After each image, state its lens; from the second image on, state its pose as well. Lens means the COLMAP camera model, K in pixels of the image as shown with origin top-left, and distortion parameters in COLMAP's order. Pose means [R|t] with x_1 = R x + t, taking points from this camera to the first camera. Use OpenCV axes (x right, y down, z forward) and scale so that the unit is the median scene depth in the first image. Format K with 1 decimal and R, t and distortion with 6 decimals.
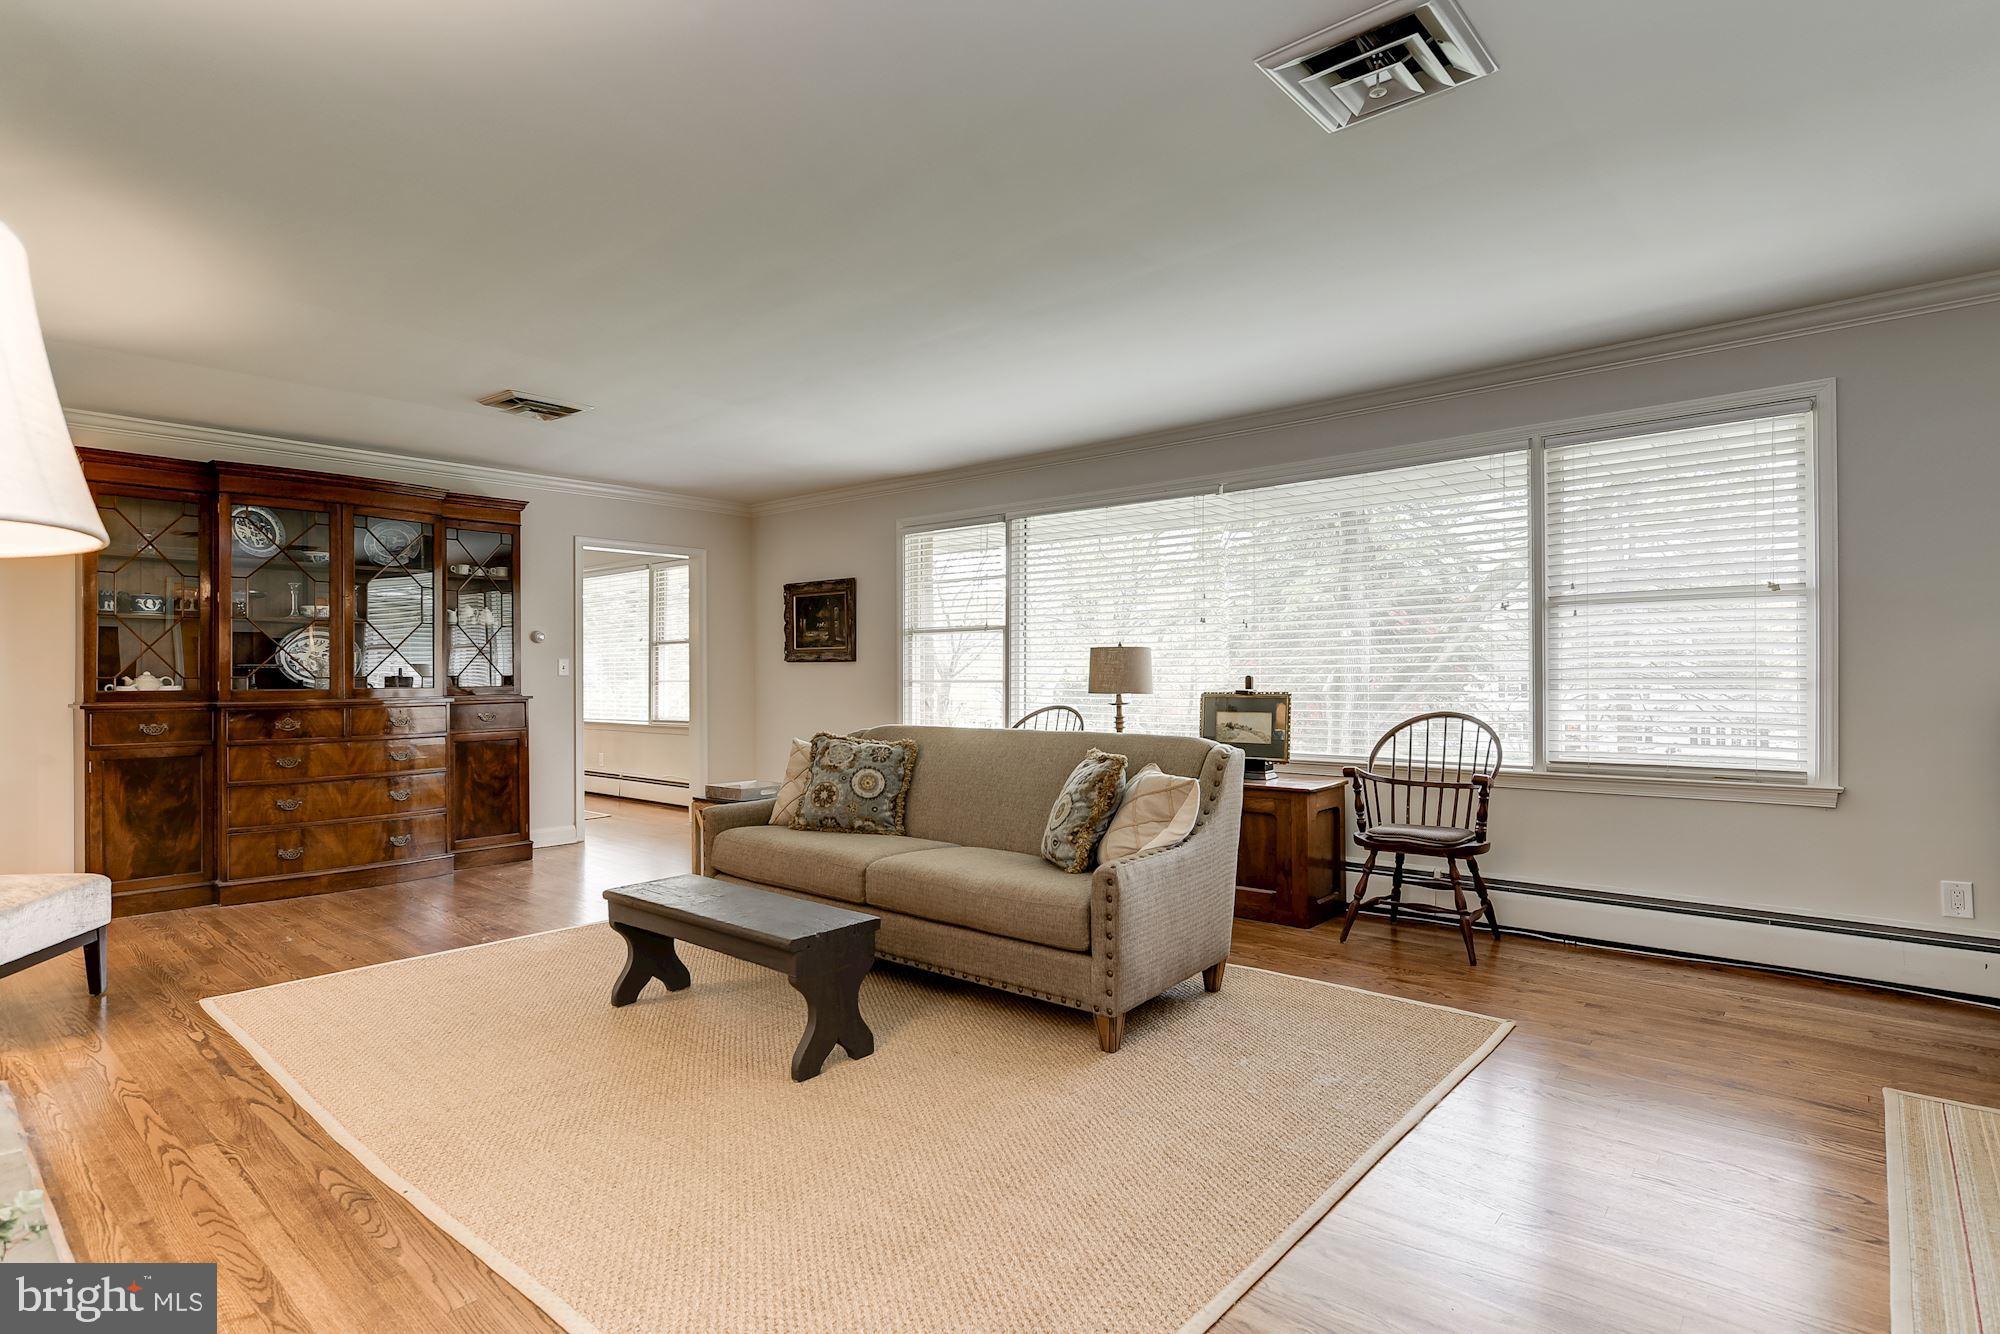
lens RADIAL K [[1017.2, 0, 1002.1], [0, 1017.2, 666.4], [0, 0, 1]] dist [-0.028200, 0.018117]
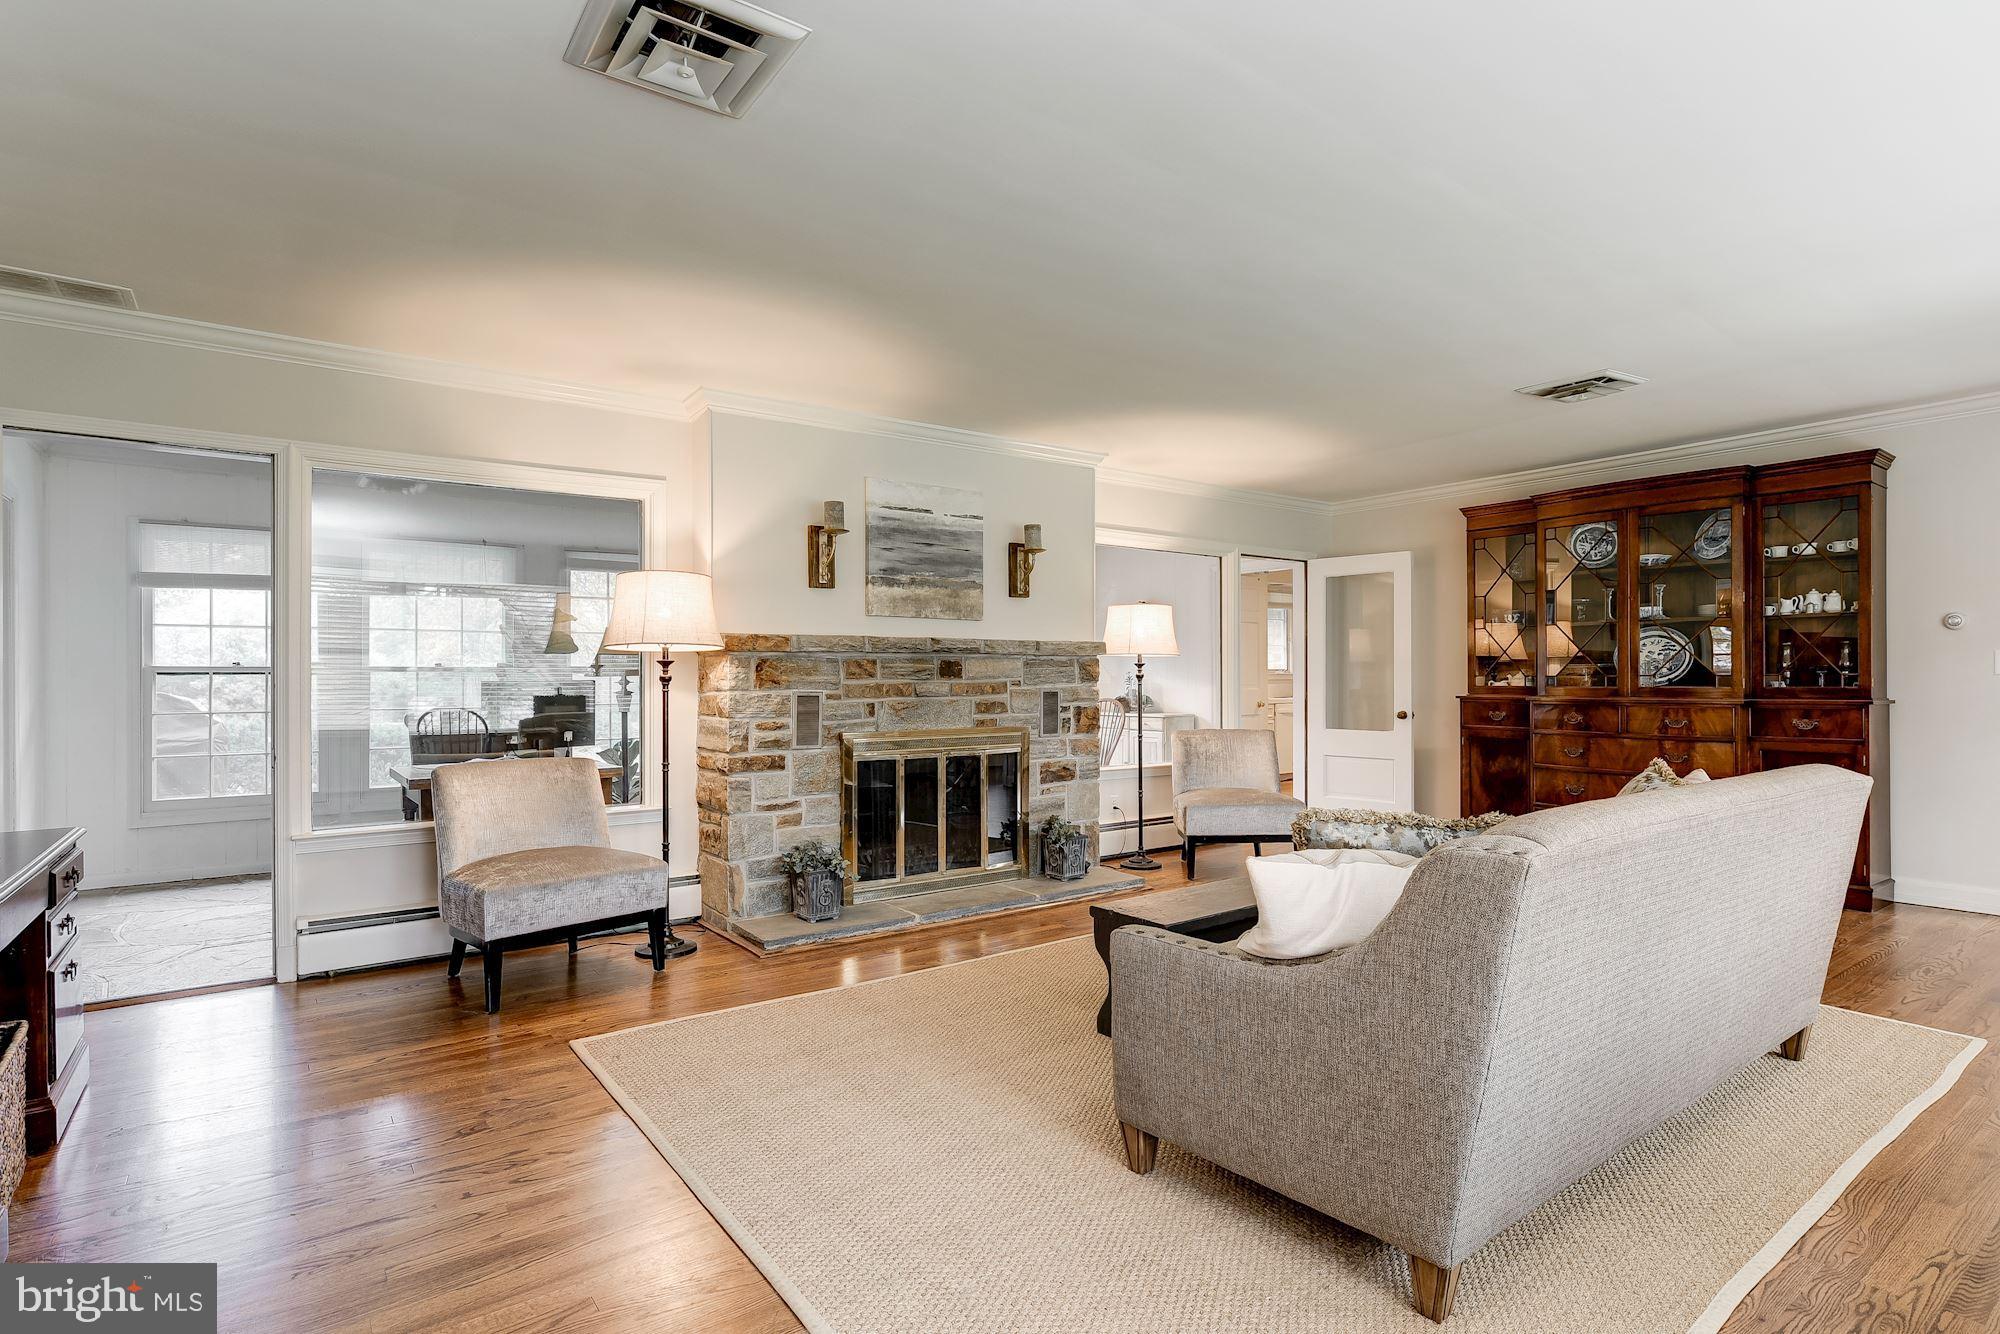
lens RADIAL K [[1017.2, 0, 1005.7], [0, 1017.2, 673.0], [0, 0, 1]] dist [-0.028200, 0.018117]
pose [[-0.220084, -0.003064, -0.975476, 0.499453], [0.003351, 0.999987, -0.003897, 0.009899], [0.975475, -0.004127, -0.220071, 0.610006]]
